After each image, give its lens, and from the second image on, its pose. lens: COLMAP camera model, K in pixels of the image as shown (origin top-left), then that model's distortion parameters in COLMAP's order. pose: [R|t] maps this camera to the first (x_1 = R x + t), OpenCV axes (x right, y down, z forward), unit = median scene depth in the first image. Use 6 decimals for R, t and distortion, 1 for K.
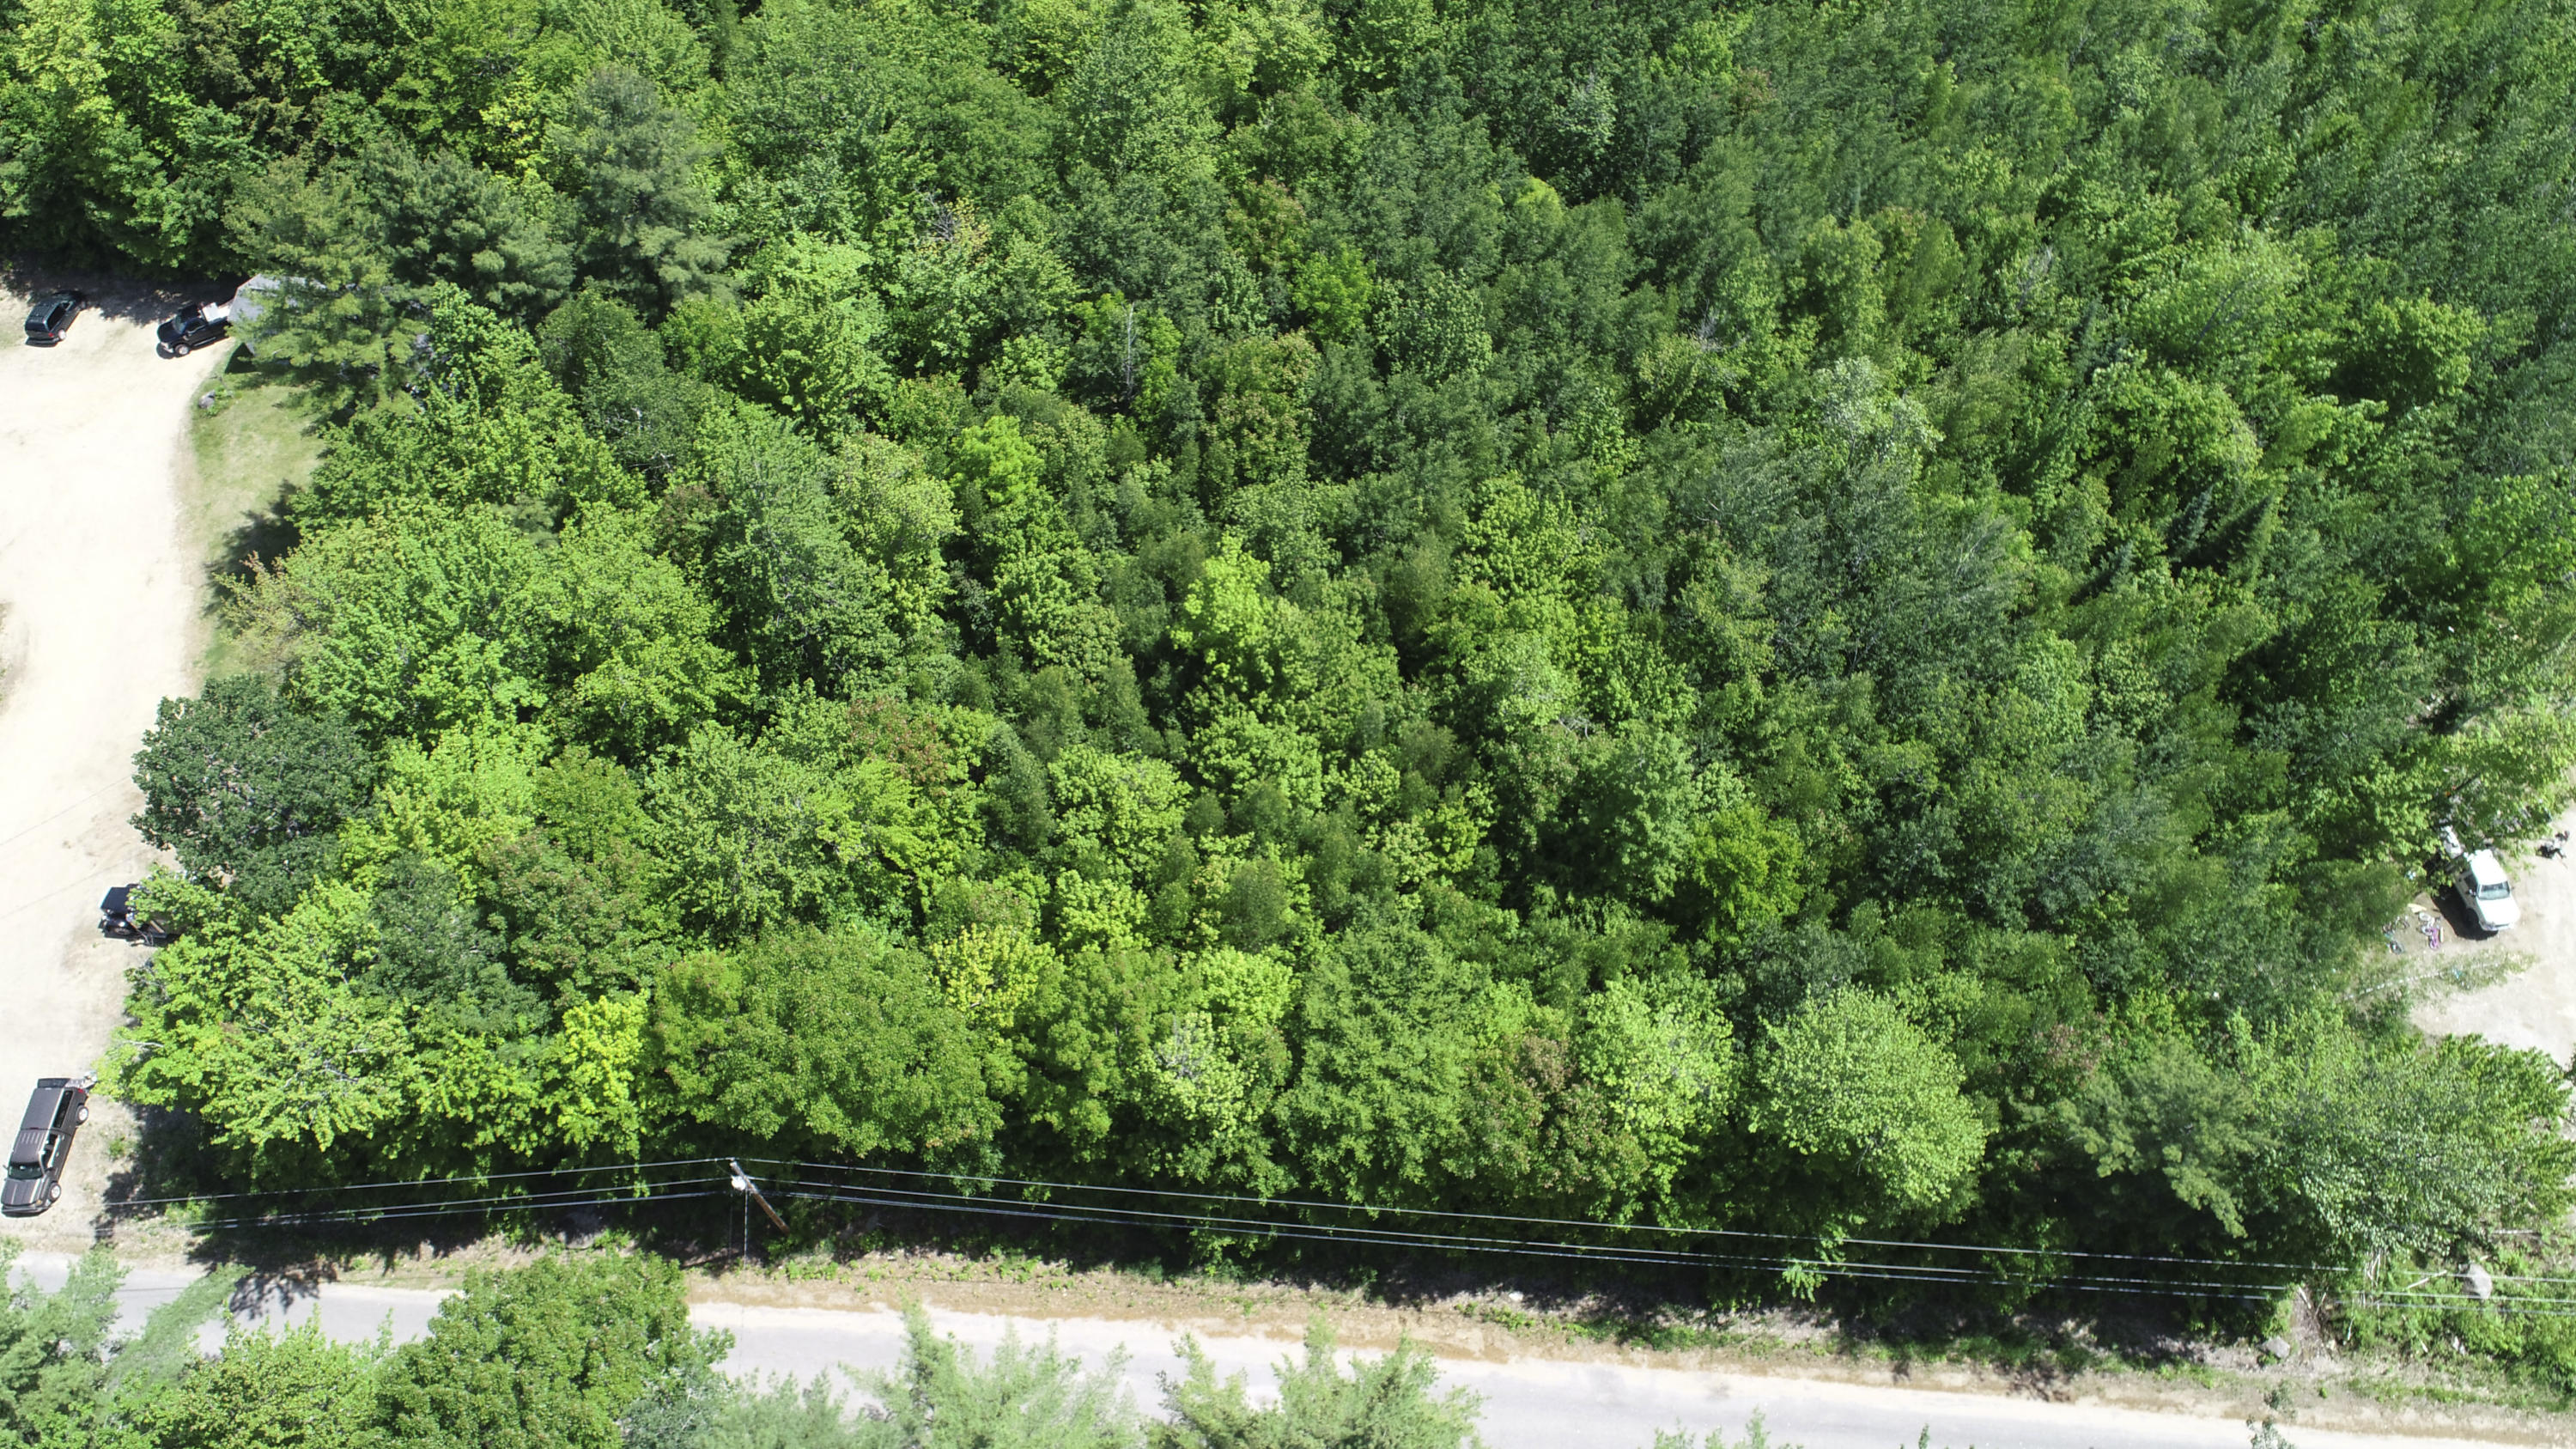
lens RADIAL K [[1718.8, 0, 1280.1], [0, 1718.8, 722.7], [0, 0, 1]] dist [-0.003766, 0.000552]
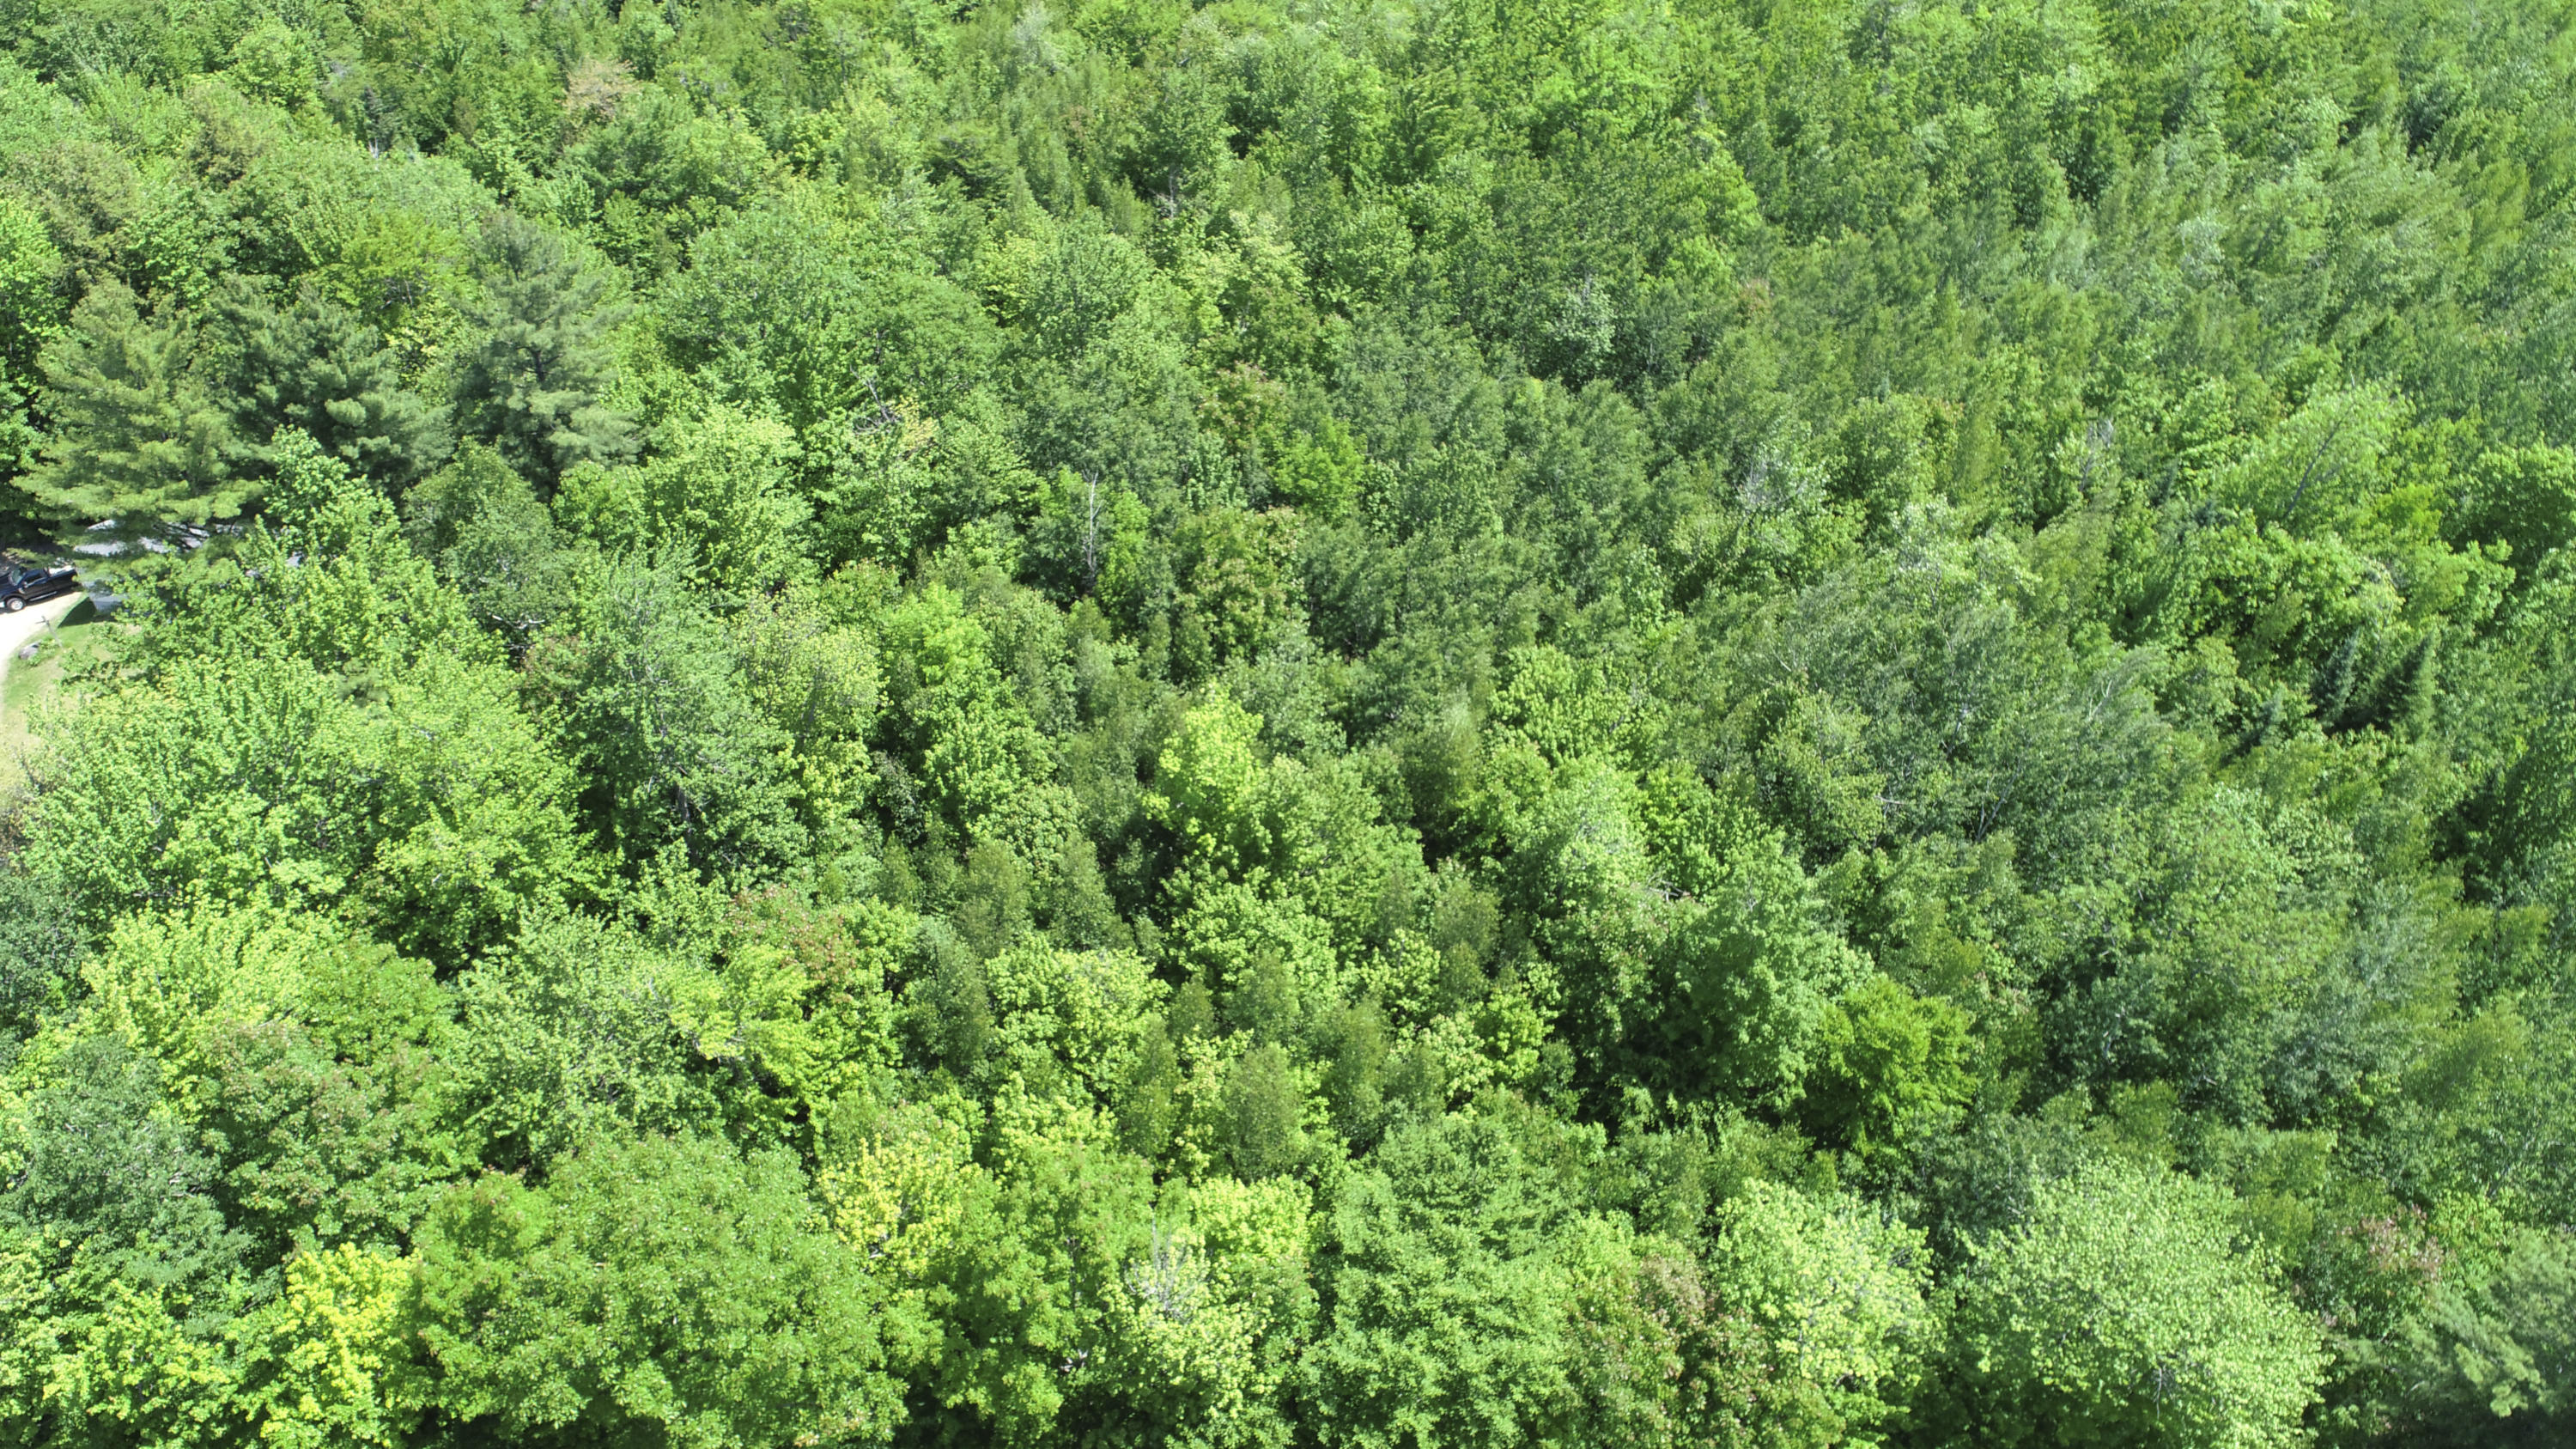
lens RADIAL K [[1718.8, 0, 1280.1], [0, 1718.8, 722.7], [0, 0, 1]] dist [-0.003766, 0.000552]
pose [[0.999459, -0.022288, 0.024188, -0.018499], [0.028093, 0.960926, -0.275377, 0.142643], [-0.017105, 0.275907, 0.961032, 0.222808]]
